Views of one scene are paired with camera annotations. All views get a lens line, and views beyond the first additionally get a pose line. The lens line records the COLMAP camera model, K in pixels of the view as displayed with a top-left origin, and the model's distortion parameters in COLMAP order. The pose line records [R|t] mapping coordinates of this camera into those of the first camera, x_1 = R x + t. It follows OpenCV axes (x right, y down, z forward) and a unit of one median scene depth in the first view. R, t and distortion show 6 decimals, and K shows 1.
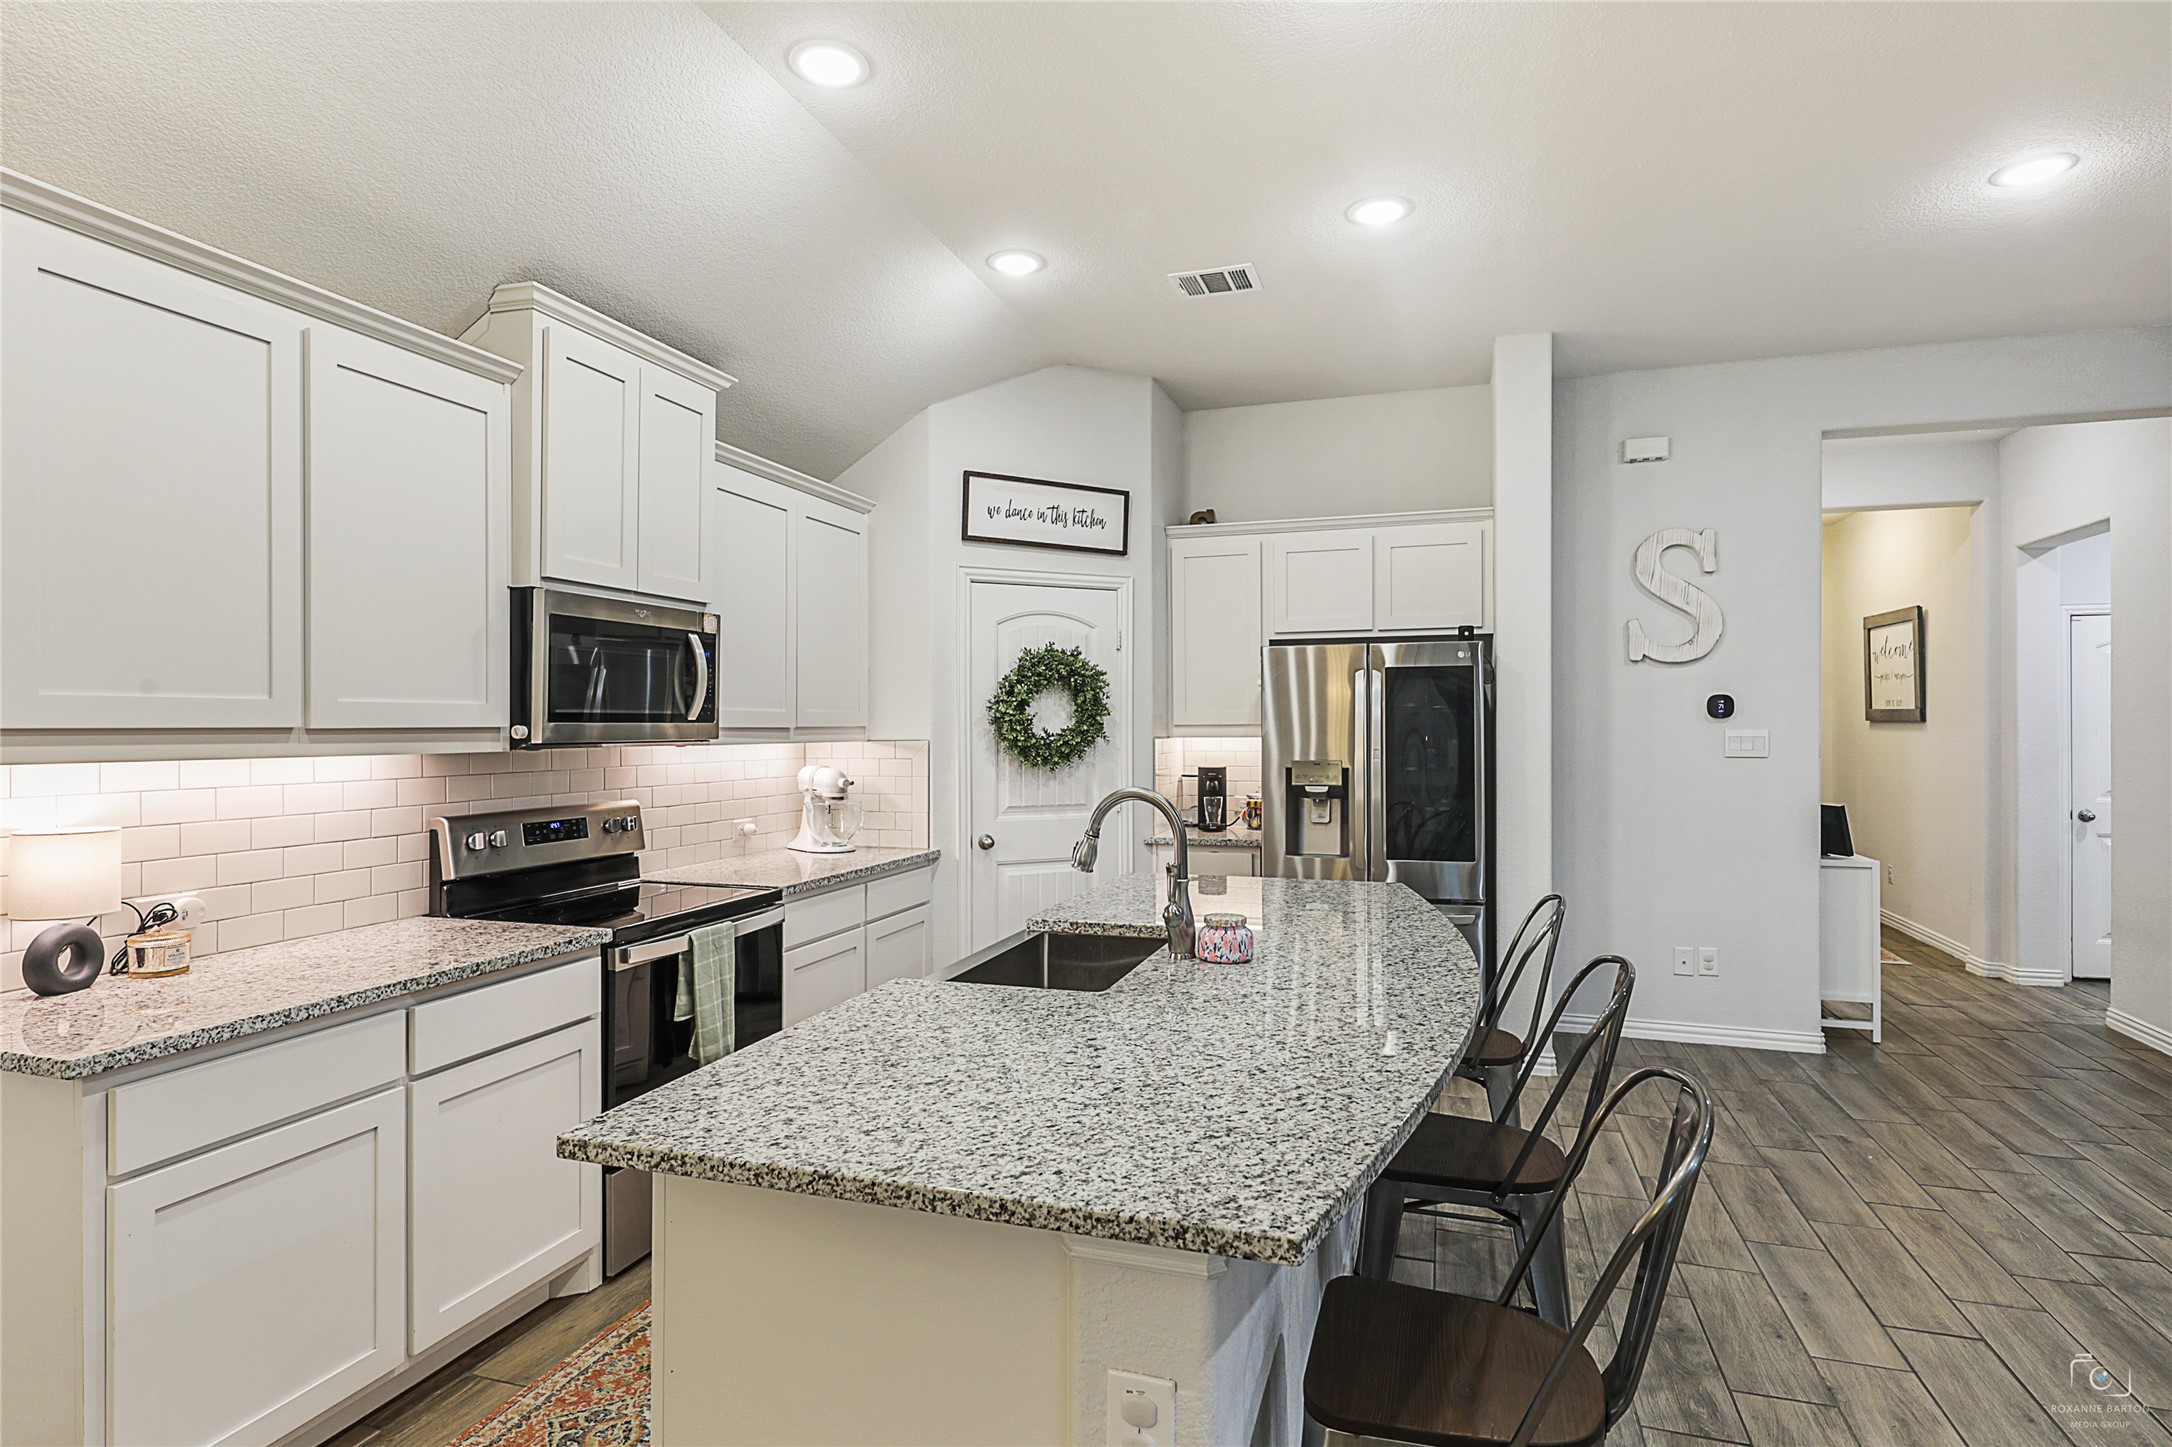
lens RADIAL K [[1116.5, 0, 1100.0], [0, 1116.5, 716.7], [0, 0, 1]] dist [0.011721, -0.002891]
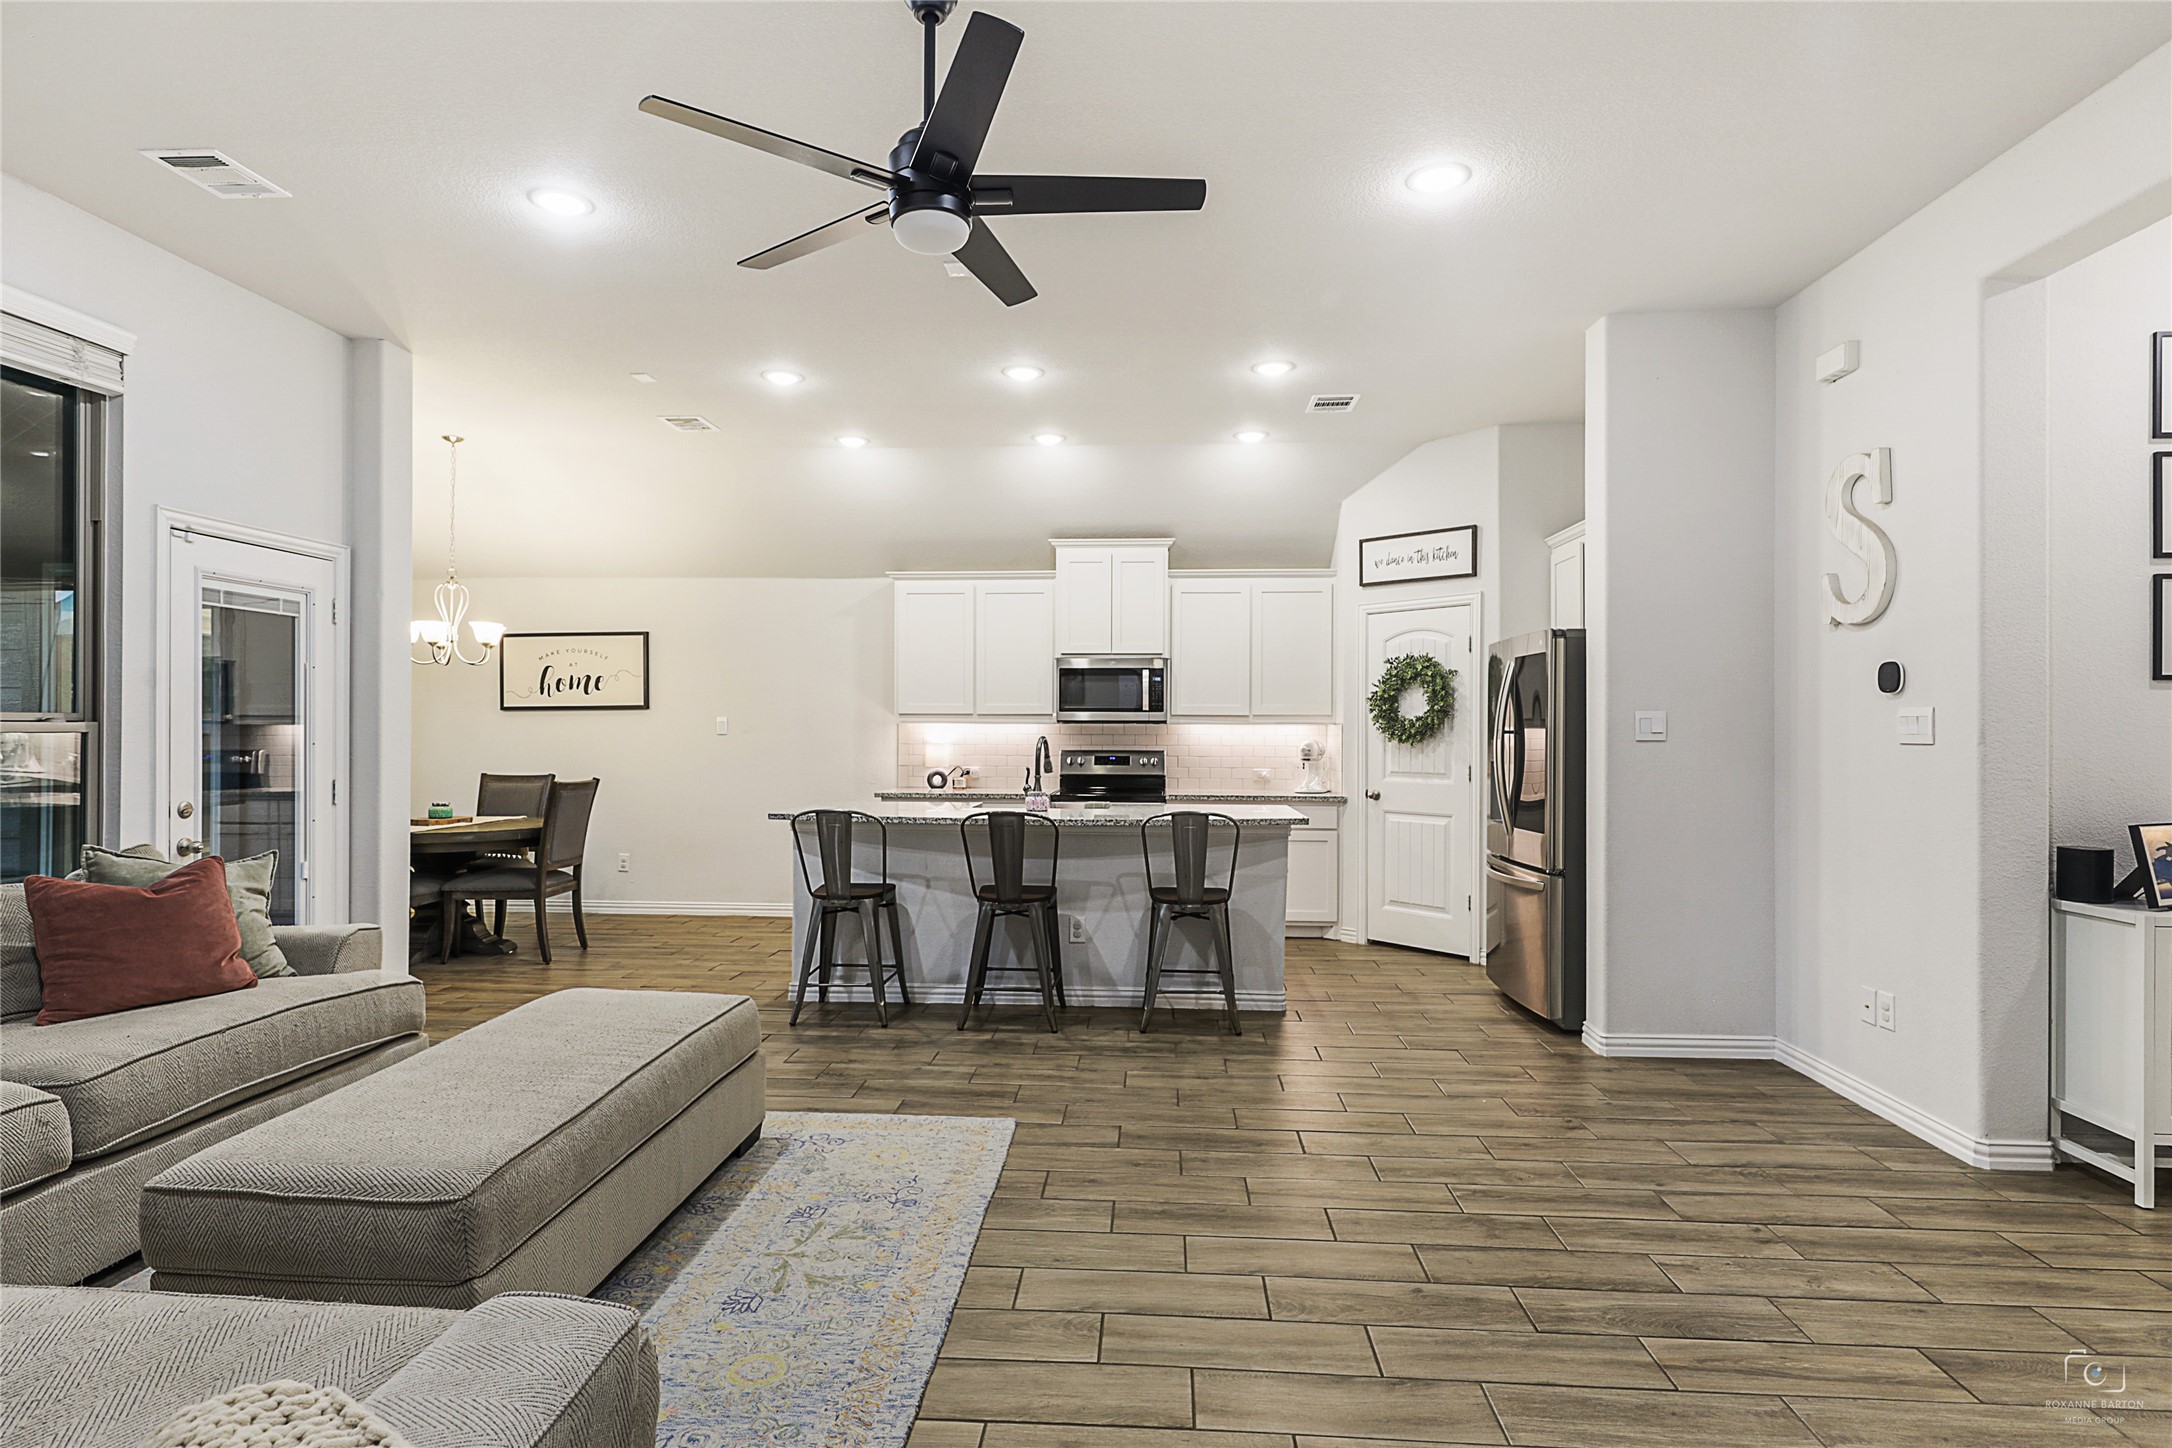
lens RADIAL K [[1116.5, 0, 1084.9], [0, 1116.5, 721.8], [0, 0, 1]] dist [0.011721, -0.002891]
pose [[0.238721, -0.001249, -0.971087, 1.265016], [0.000801, 0.999999, -0.001090, 0.019972], [0.971088, -0.000518, 0.238722, 0.295246]]
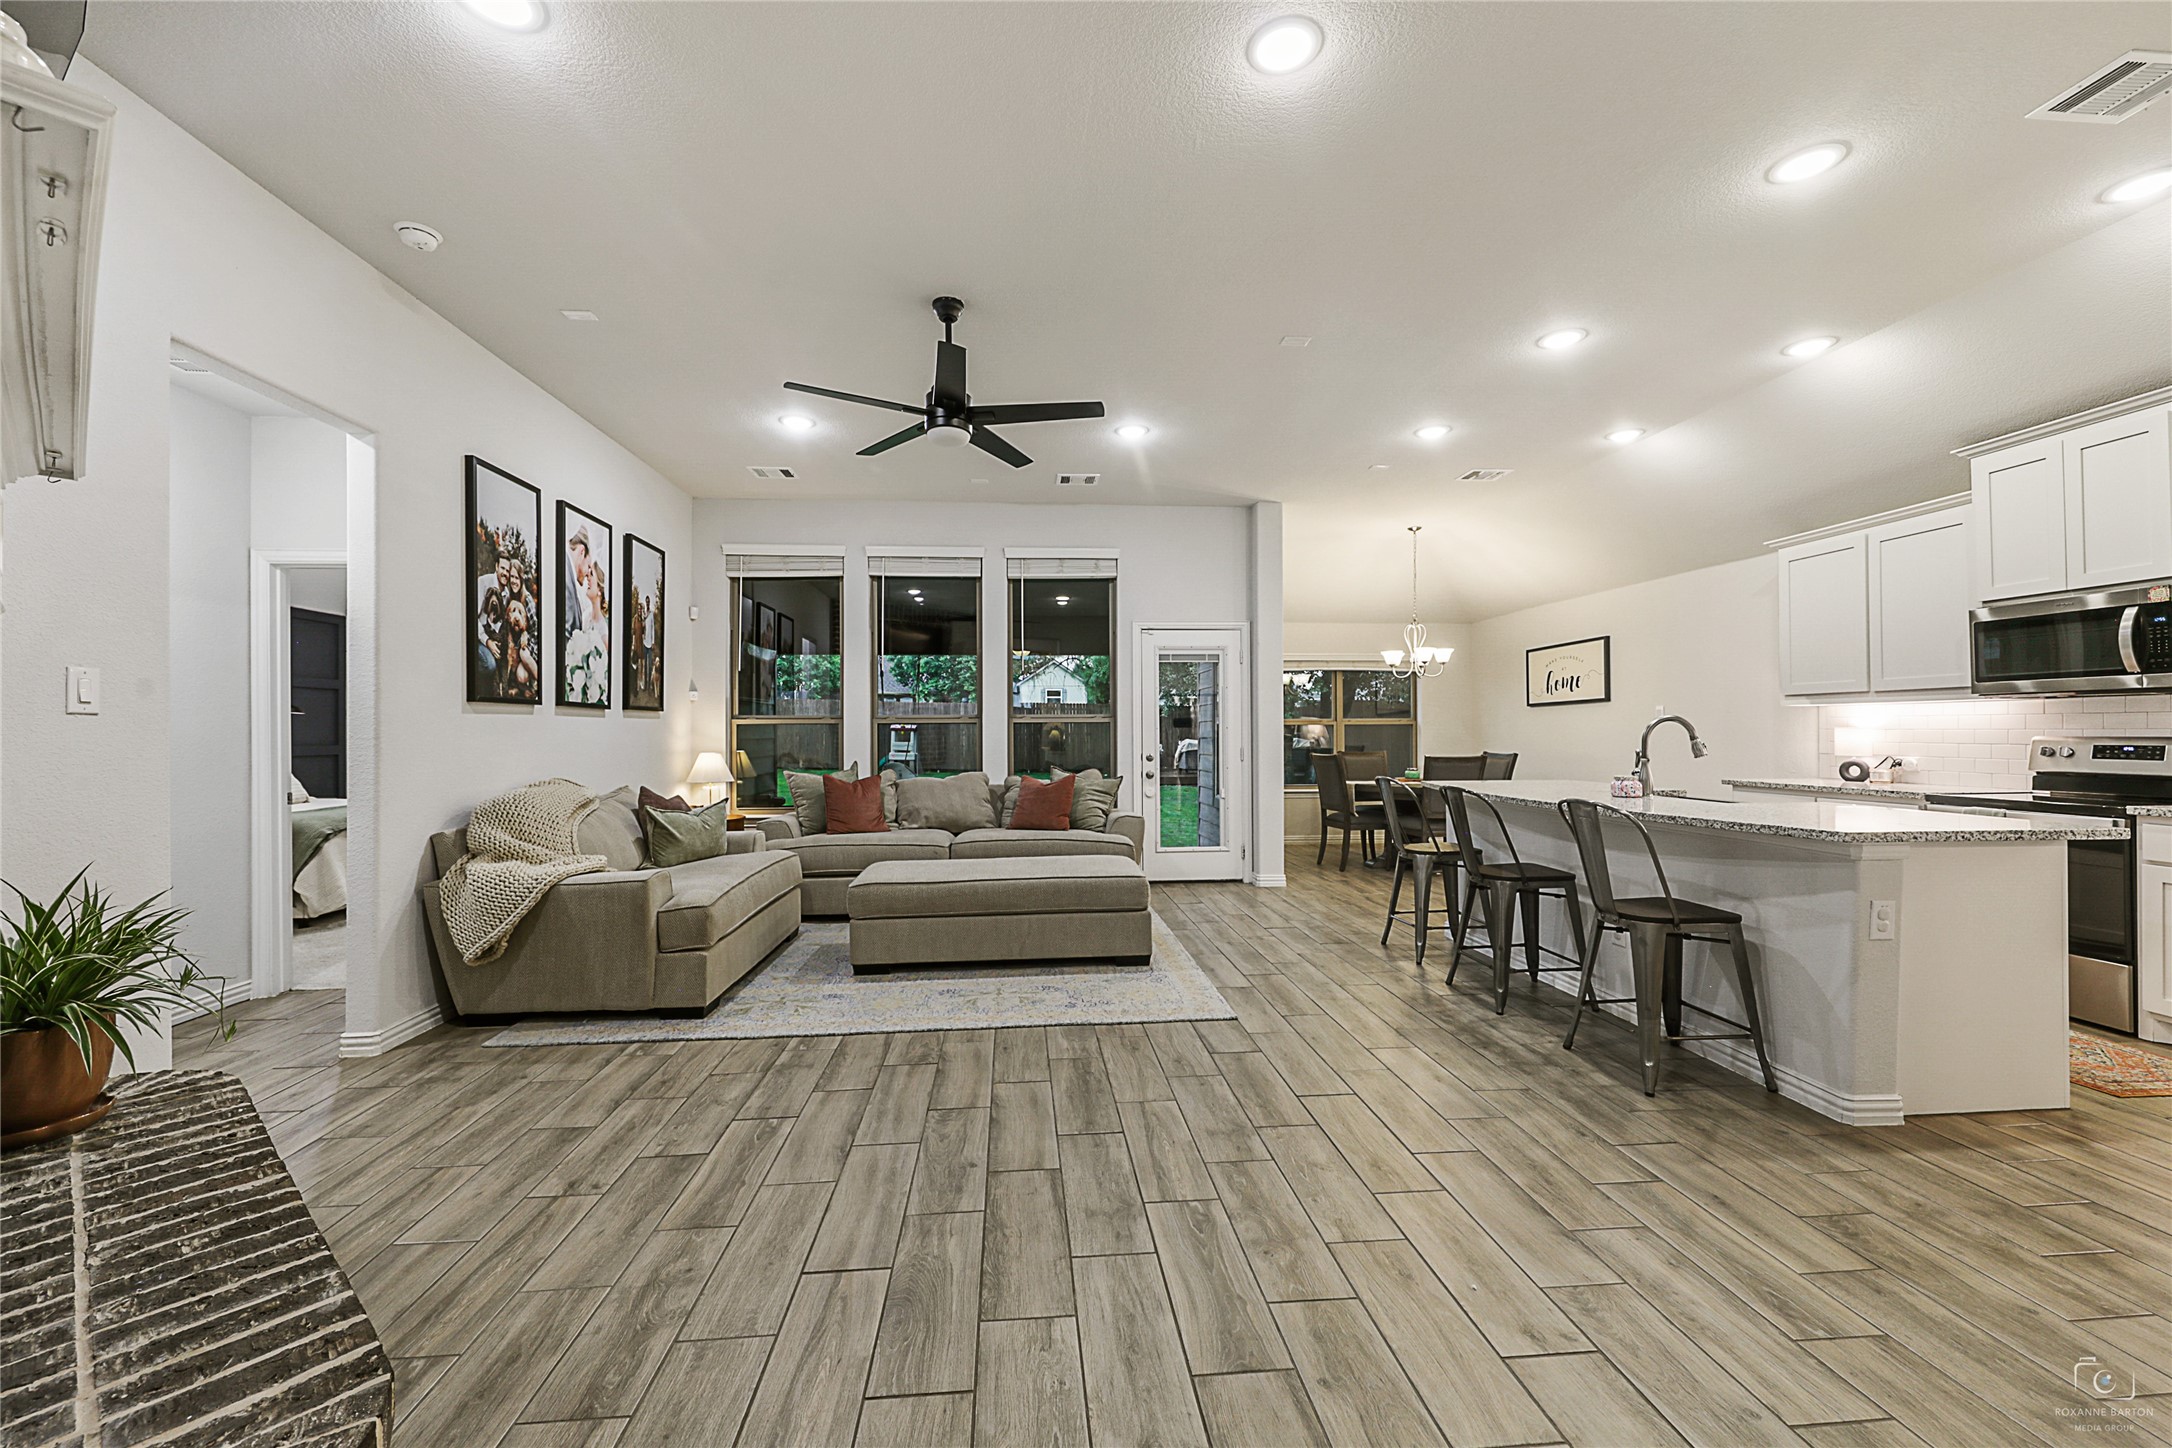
lens RADIAL K [[840.8, 0, 1086.9], [0, 840.8, 722.1], [0, 0, 1]] dist [0.004030, -0.003778]
pose [[-0.924484, 0.001858, -0.381215, 0.875512], [0.008231, 0.999852, -0.015086, 0.051038], [0.381131, -0.017085, -0.924363, 1.107770]]
